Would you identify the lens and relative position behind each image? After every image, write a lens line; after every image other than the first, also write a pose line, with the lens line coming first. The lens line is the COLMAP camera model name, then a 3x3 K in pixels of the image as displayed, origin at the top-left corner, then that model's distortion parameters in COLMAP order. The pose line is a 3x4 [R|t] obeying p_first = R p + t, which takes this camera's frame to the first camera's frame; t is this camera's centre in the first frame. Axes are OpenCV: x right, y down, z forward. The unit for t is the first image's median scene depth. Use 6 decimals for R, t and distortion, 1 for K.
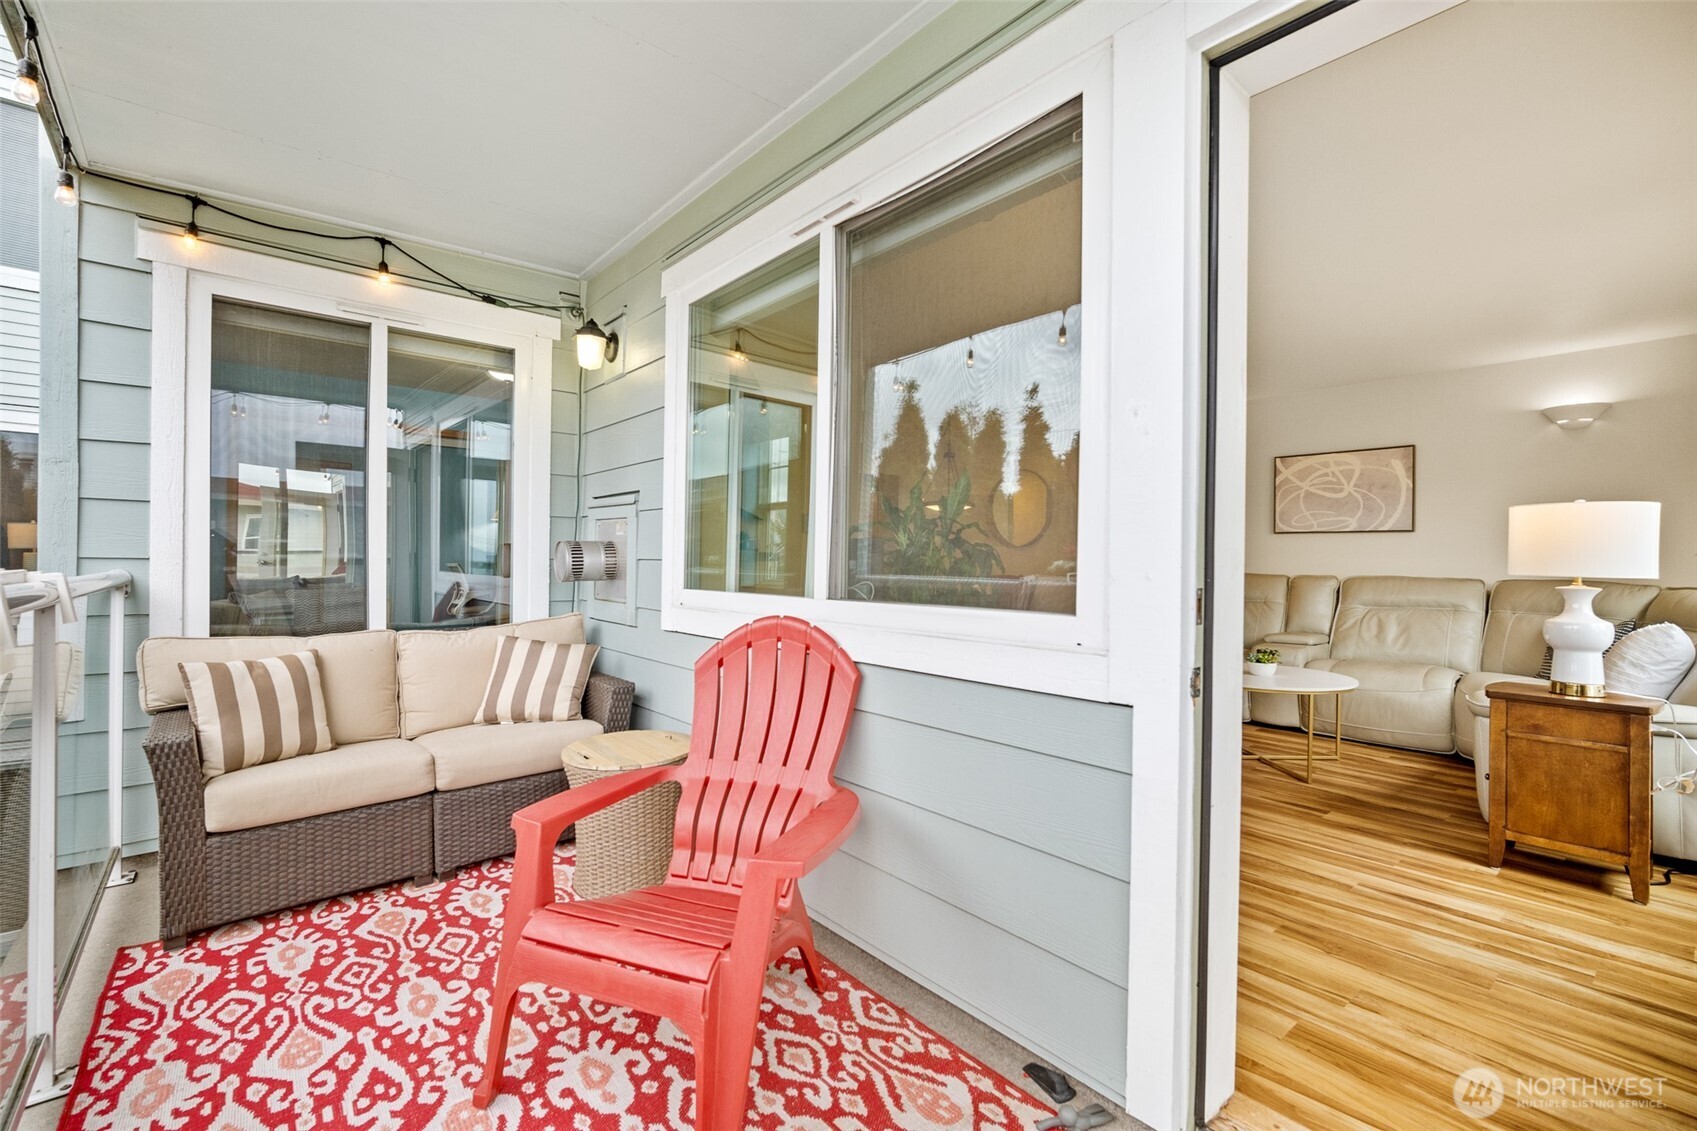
lens RADIAL K [[738.7, 0, 848.2], [0, 738.7, 557.7], [0, 0, 1]] dist [-0.016471, 0.006172]
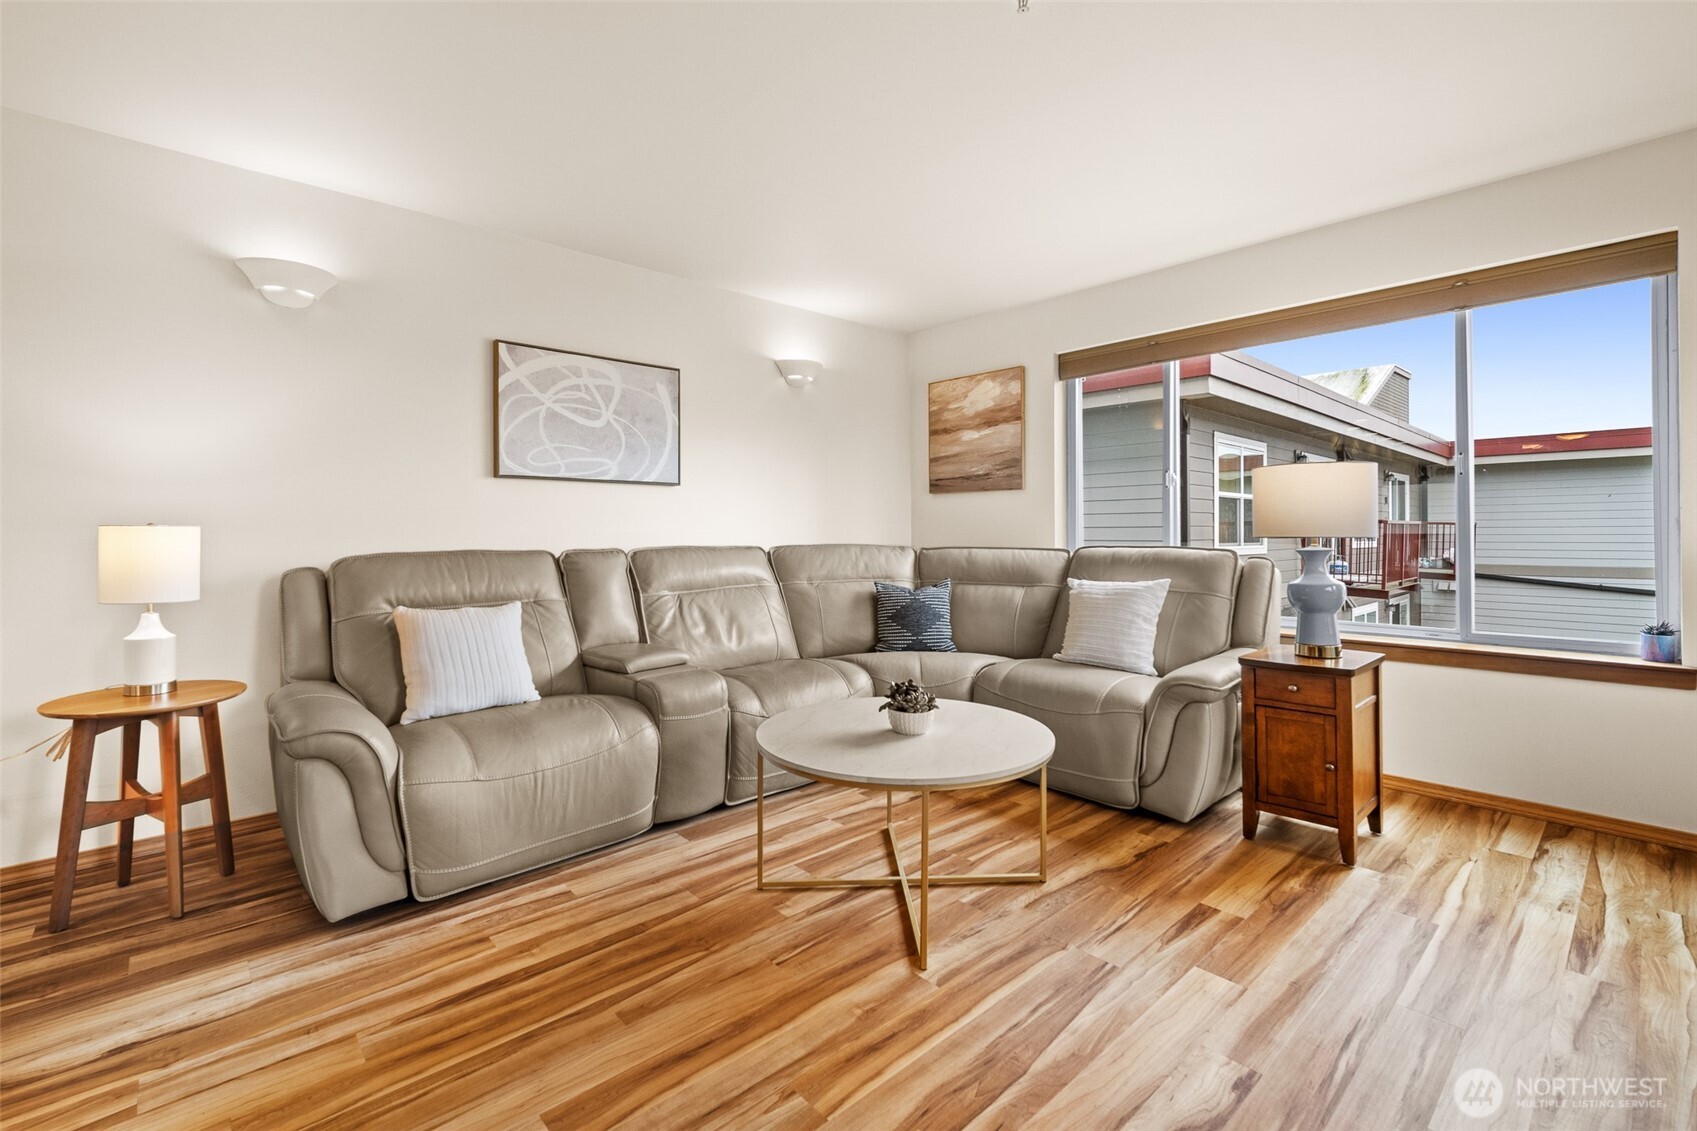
lens RADIAL K [[750.6, 0, 847.9], [0, 750.6, 526.8], [0, 0, 1]] dist [-0.003961, 0.000288]
pose [[-0.046627, -0.006032, 0.998894, 0.003616], [0.001909, 0.999979, 0.006127, 0.004113], [-0.998911, 0.002193, -0.046615, 1.755915]]
